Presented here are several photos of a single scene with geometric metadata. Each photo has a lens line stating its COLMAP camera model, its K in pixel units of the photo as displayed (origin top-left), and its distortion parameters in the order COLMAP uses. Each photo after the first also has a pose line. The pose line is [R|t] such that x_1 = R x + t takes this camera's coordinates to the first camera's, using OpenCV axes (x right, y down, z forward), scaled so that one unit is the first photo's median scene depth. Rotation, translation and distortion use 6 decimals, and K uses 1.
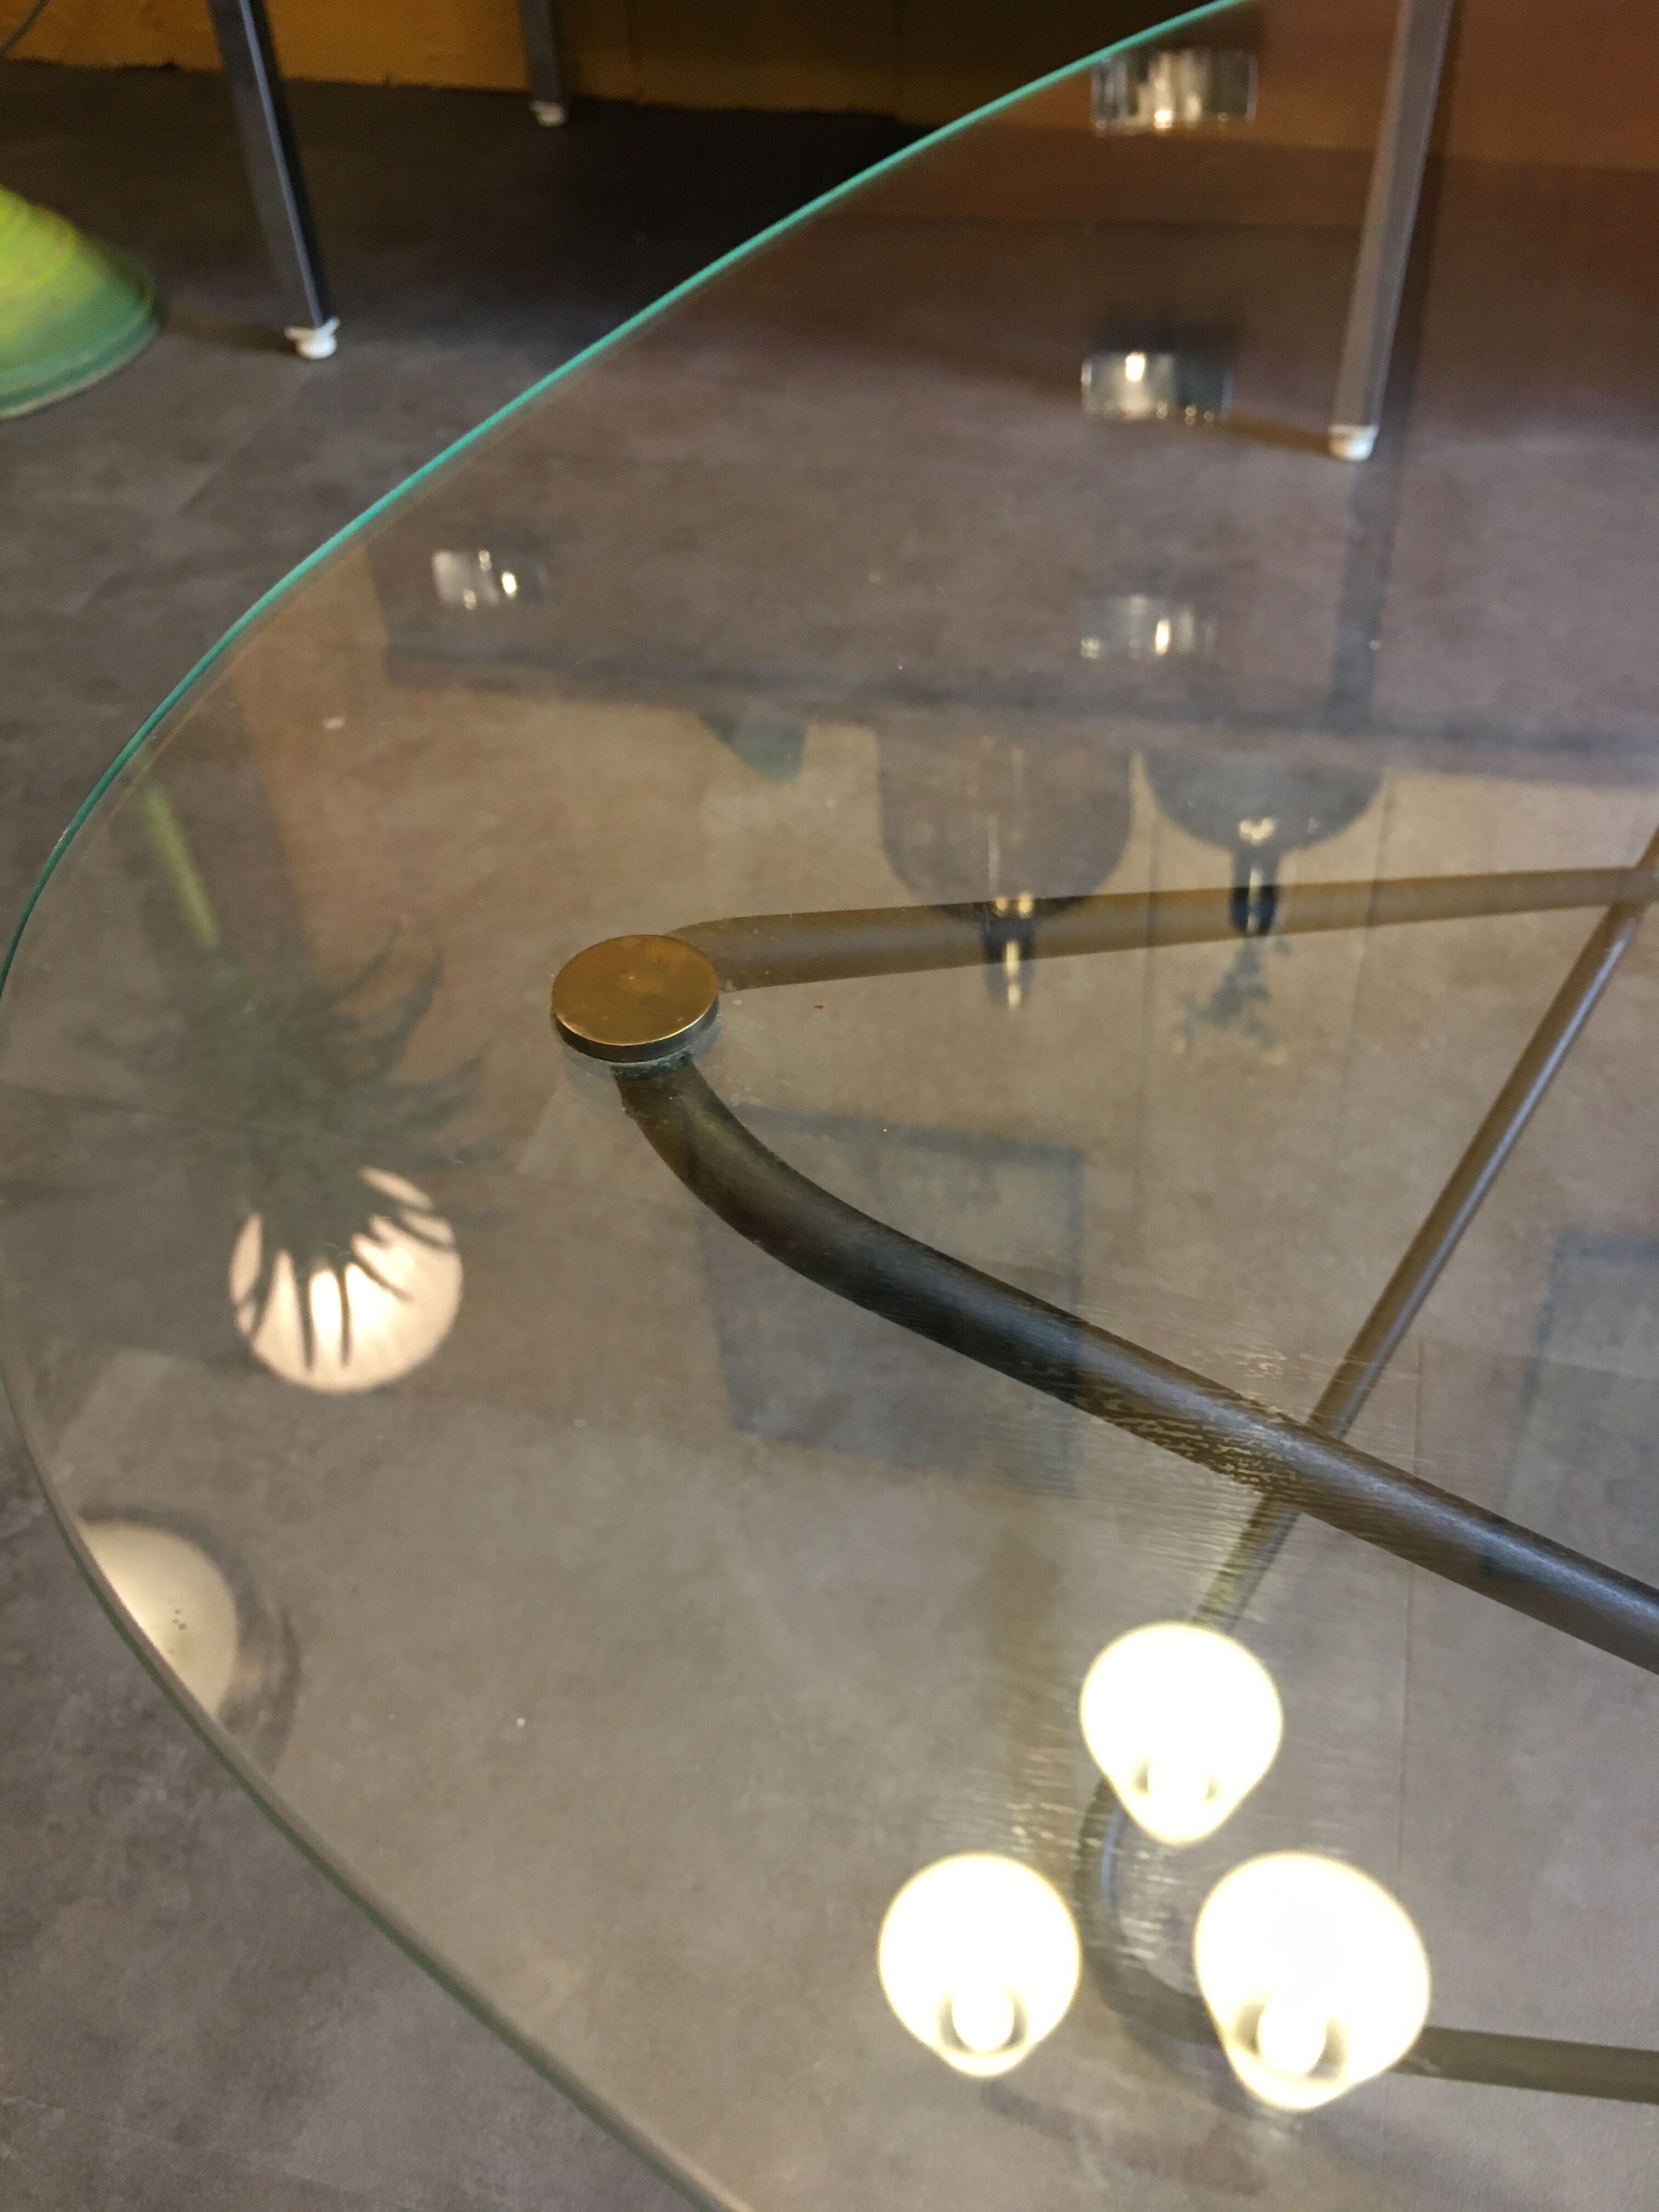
lens RADIAL K [[1904.1, 0, 799.2], [0, 1904.1, 1114.7], [0, 0, 1]] dist [0.080677, -0.116992]
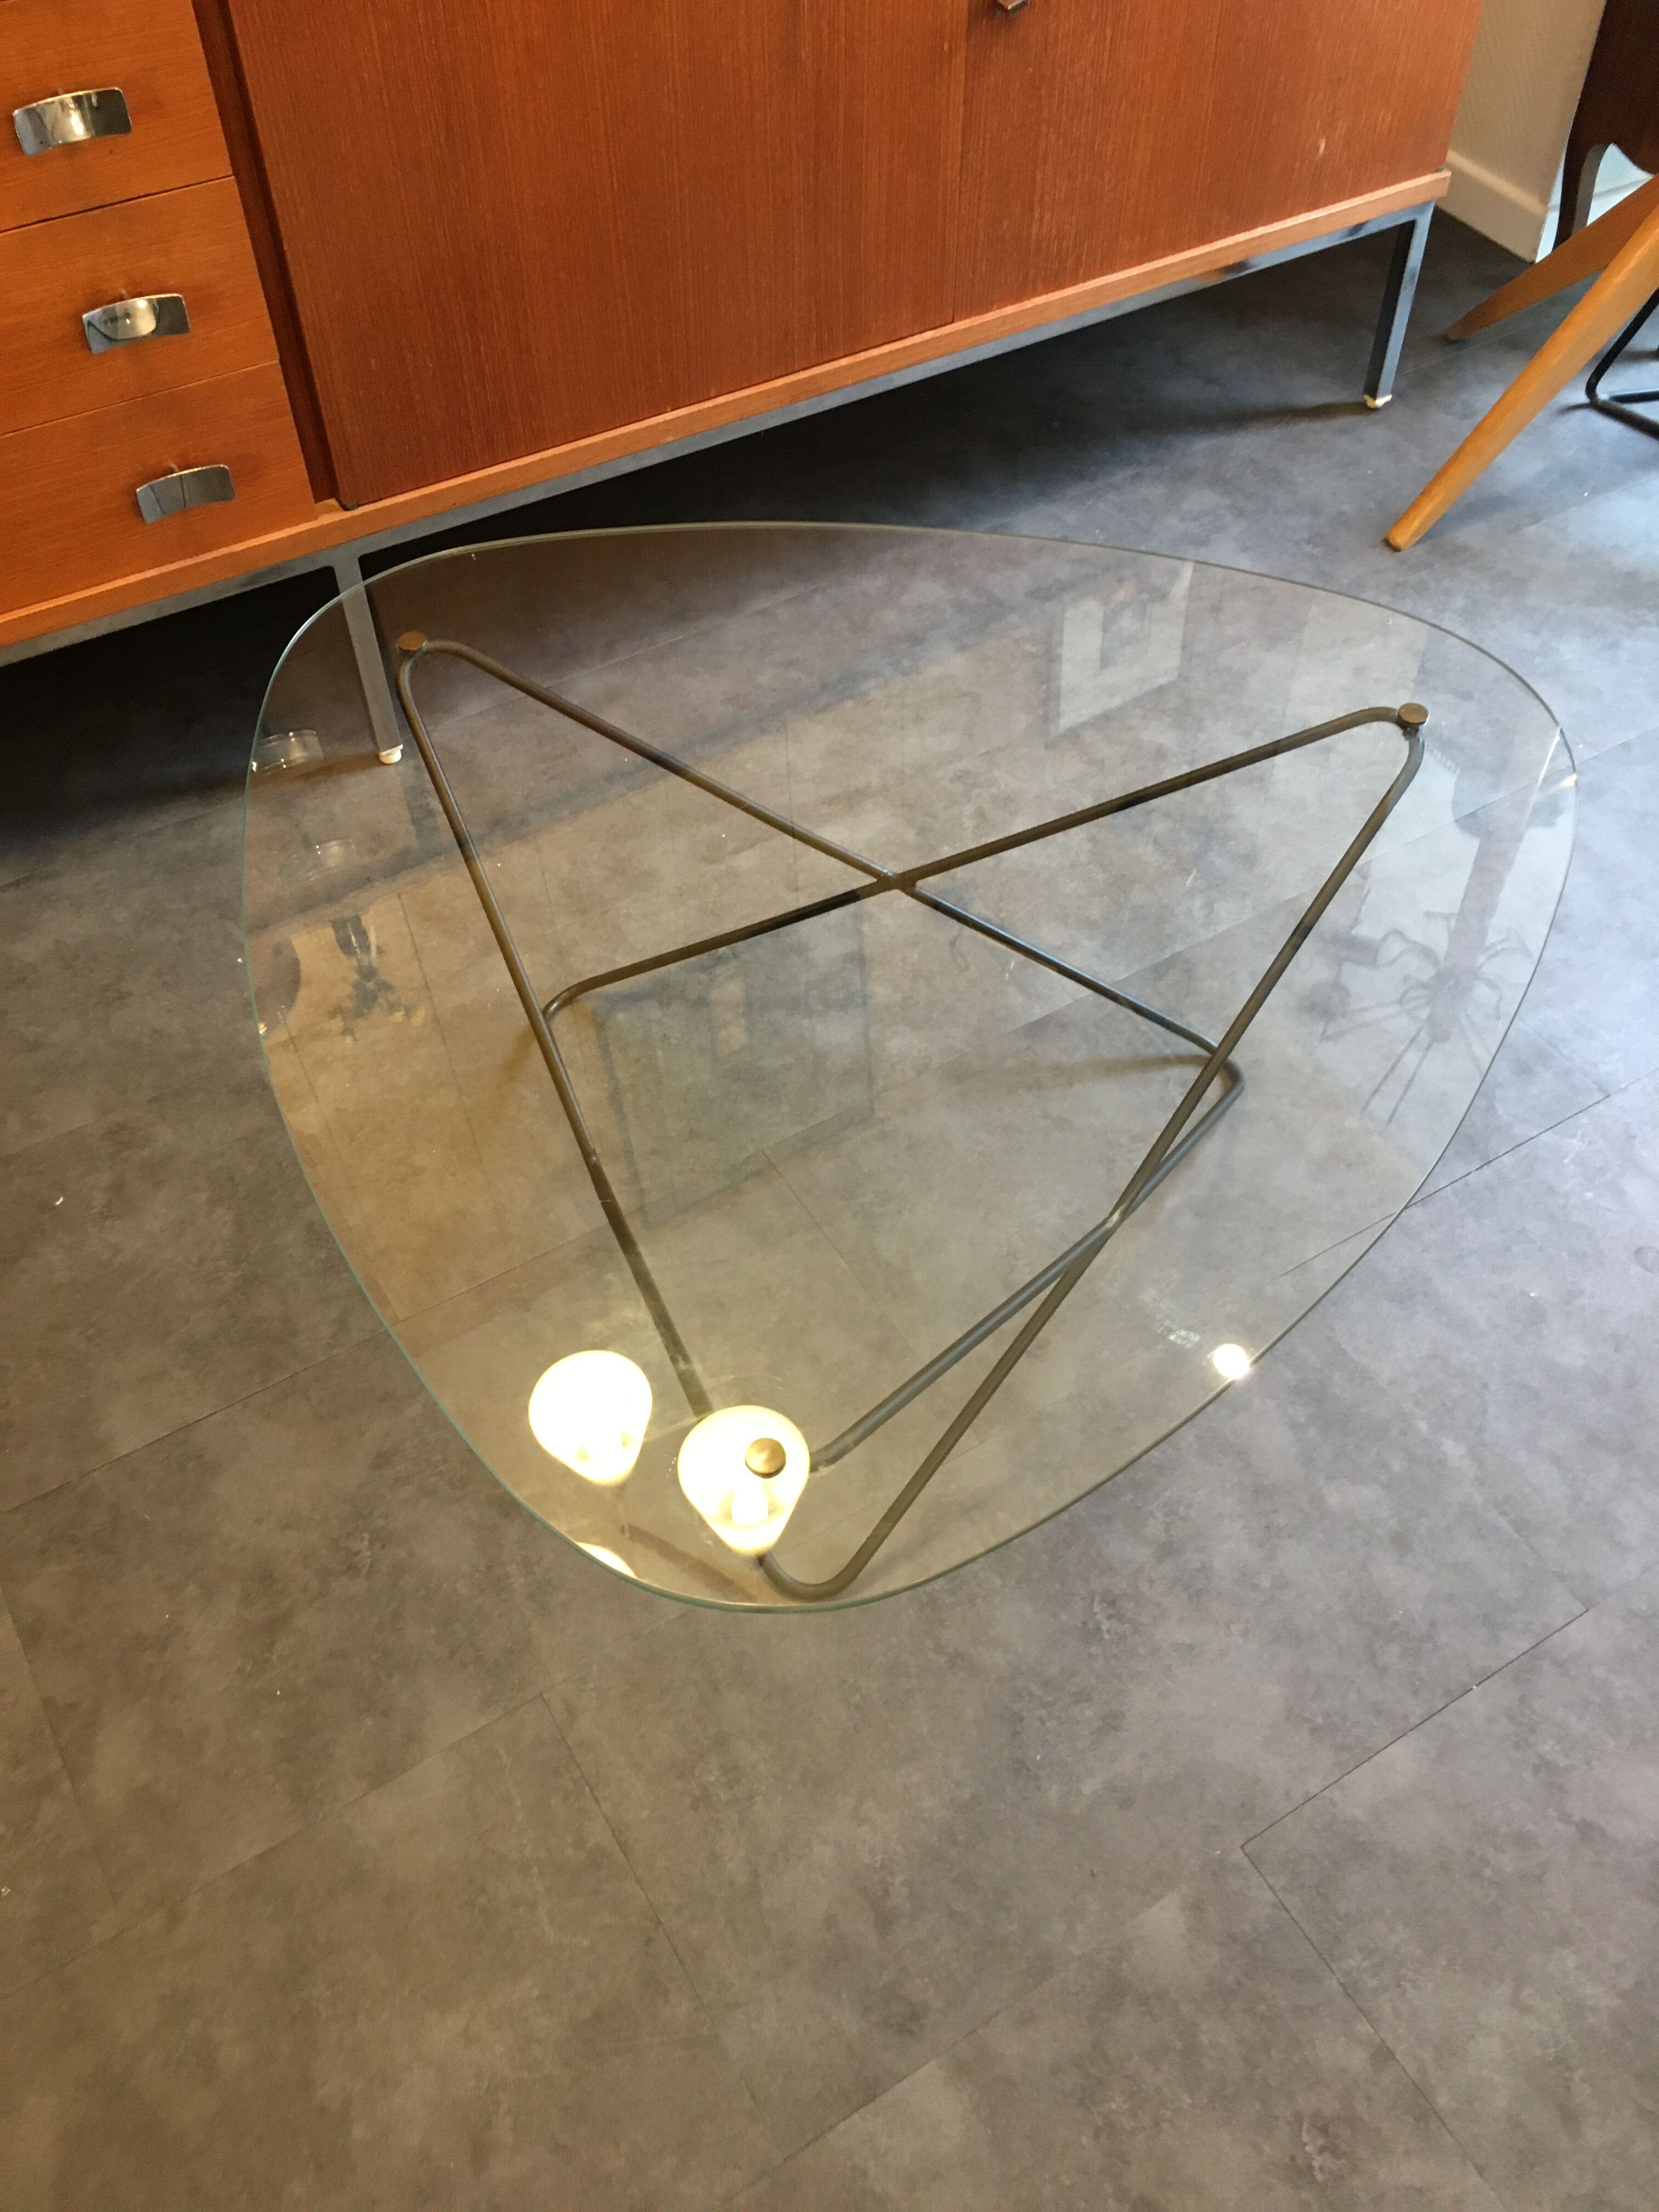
lens RADIAL K [[1904.1, 0, 844.0], [0, 1904.1, 1108.2], [0, 0, 1]] dist [0.080677, -0.116992]
pose [[0.686729, -0.539766, 0.486884, -0.534180], [0.500213, 0.836892, 0.222259, -0.291983], [-0.527437, 0.090914, 0.844716, -0.792978]]
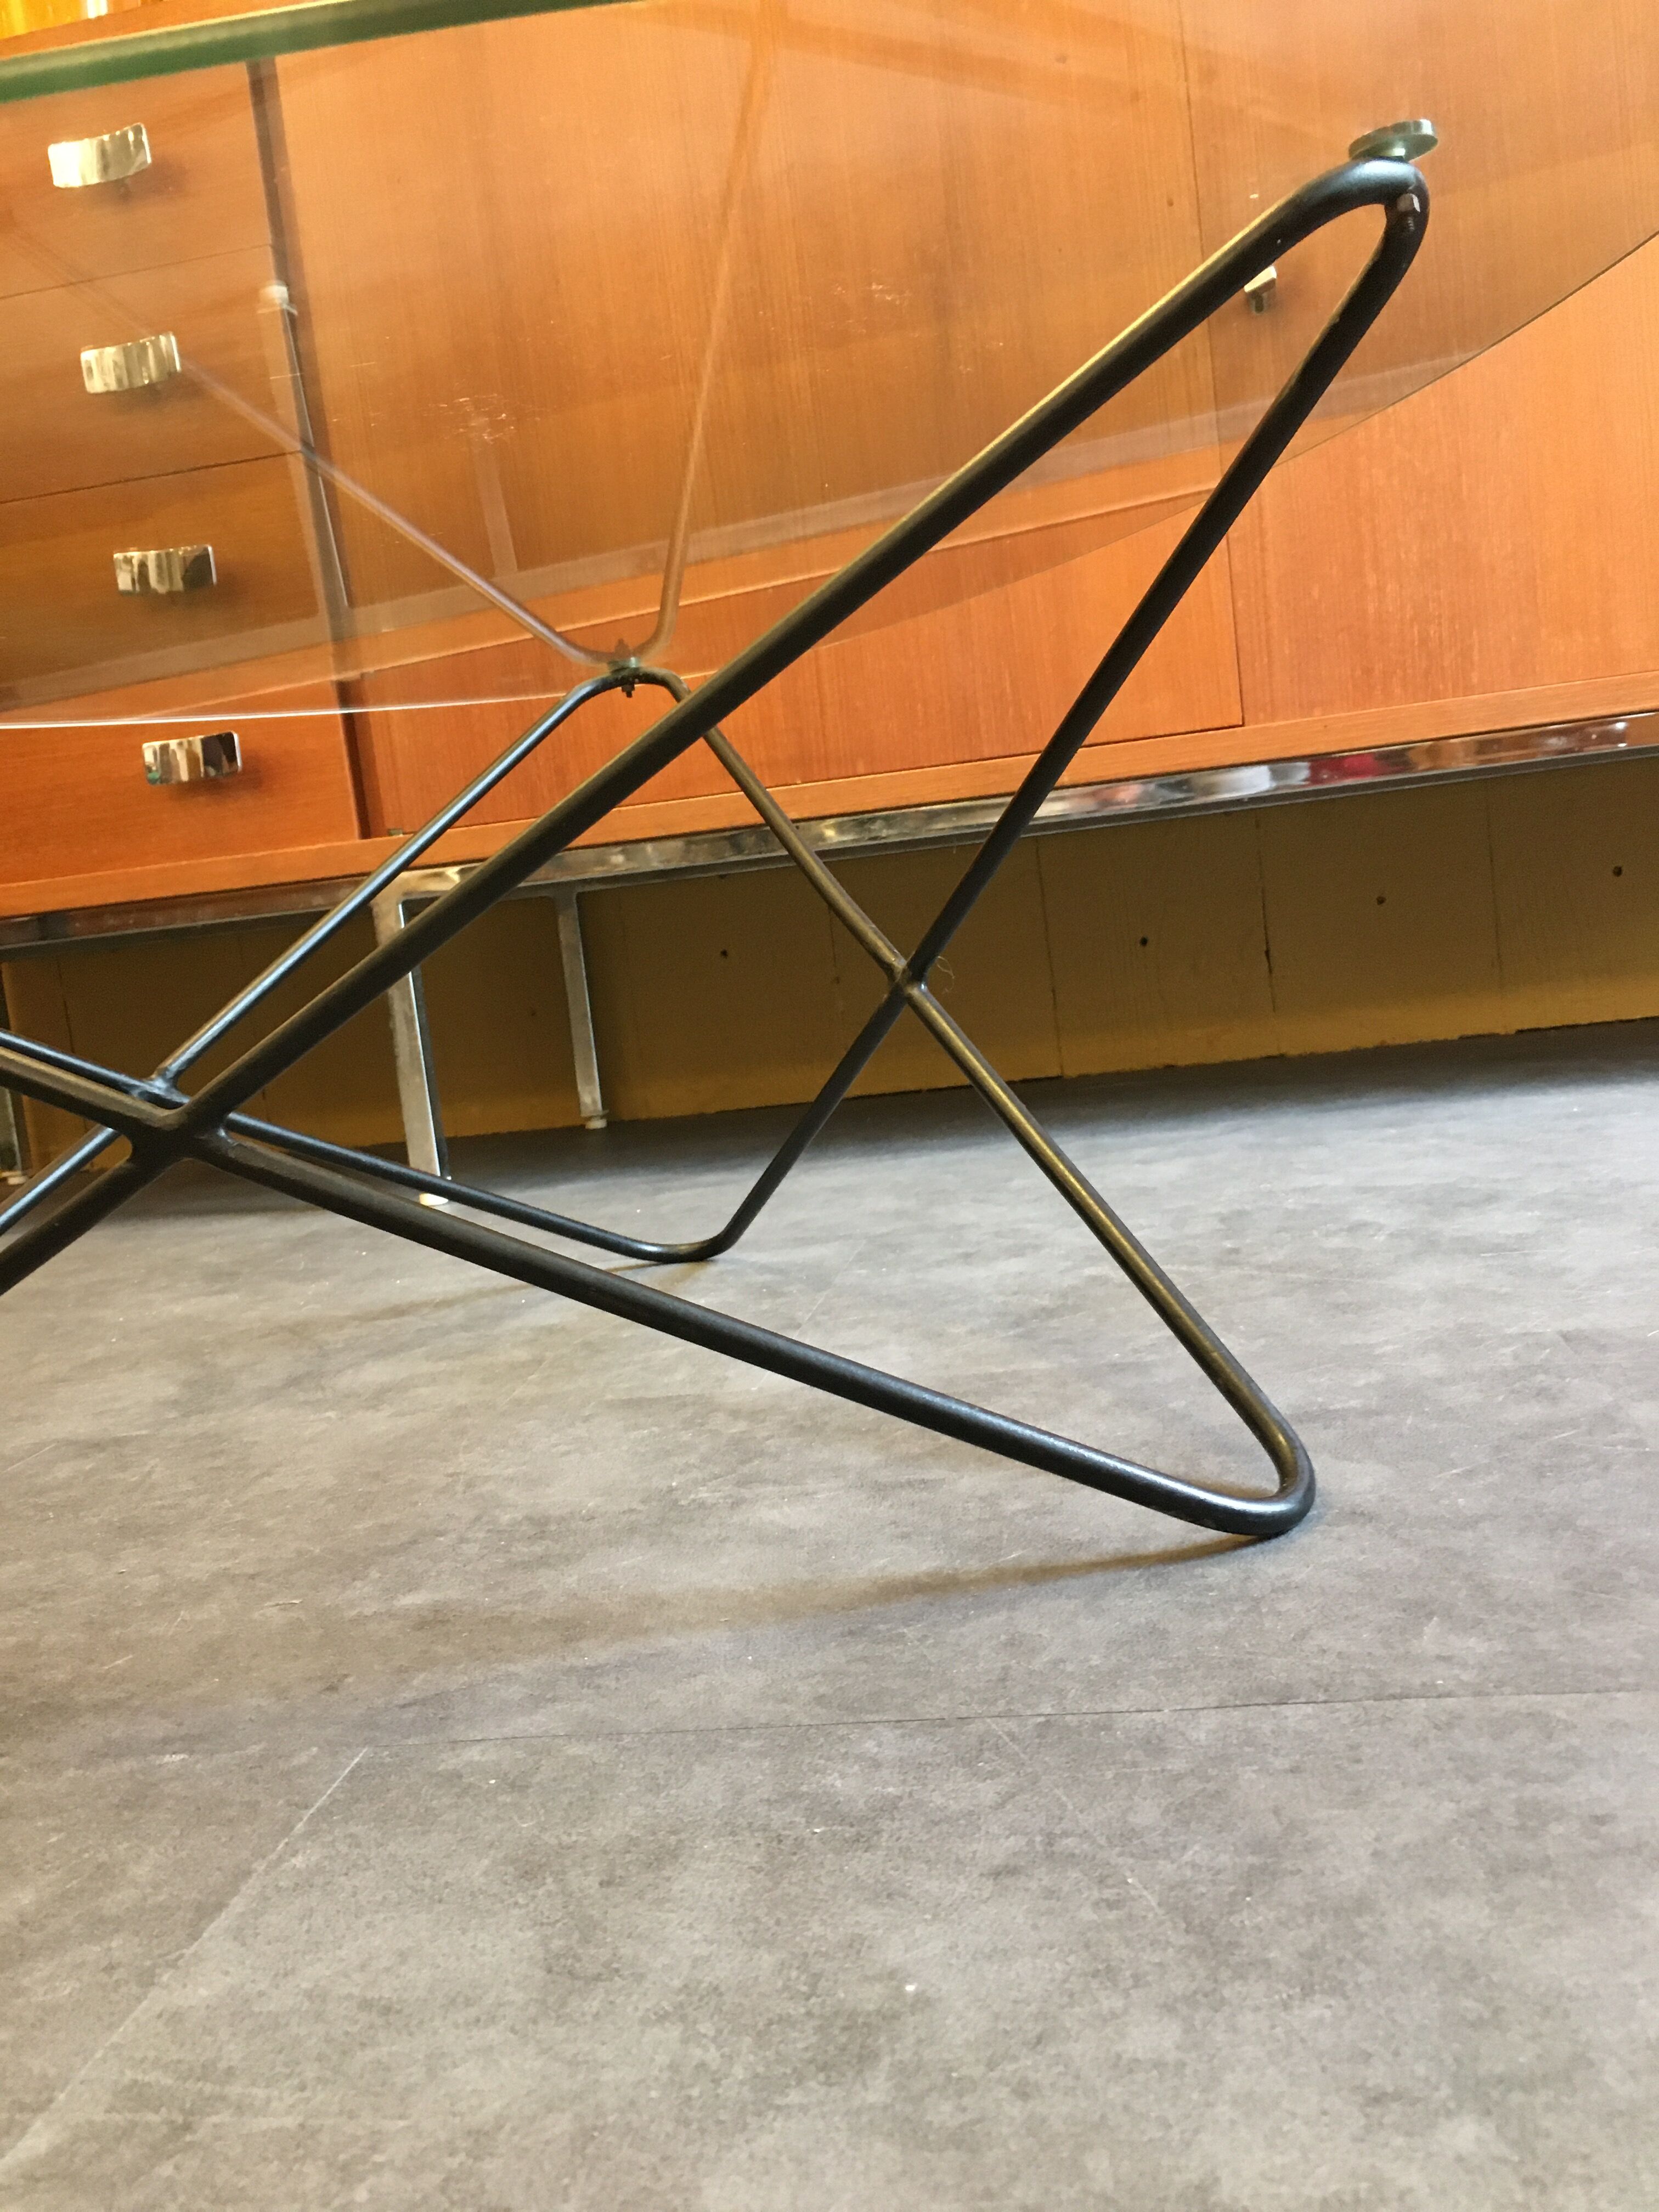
lens RADIAL K [[1904.1, 0, 832.0], [0, 1904.1, 1101.9], [0, 0, 1]] dist [0.080677, -0.116992]
pose [[0.991618, -0.100140, 0.081640, 0.530511], [0.129200, 0.764869, -0.631096, 0.589391], [0.000754, 0.636354, 0.771397, -0.134243]]
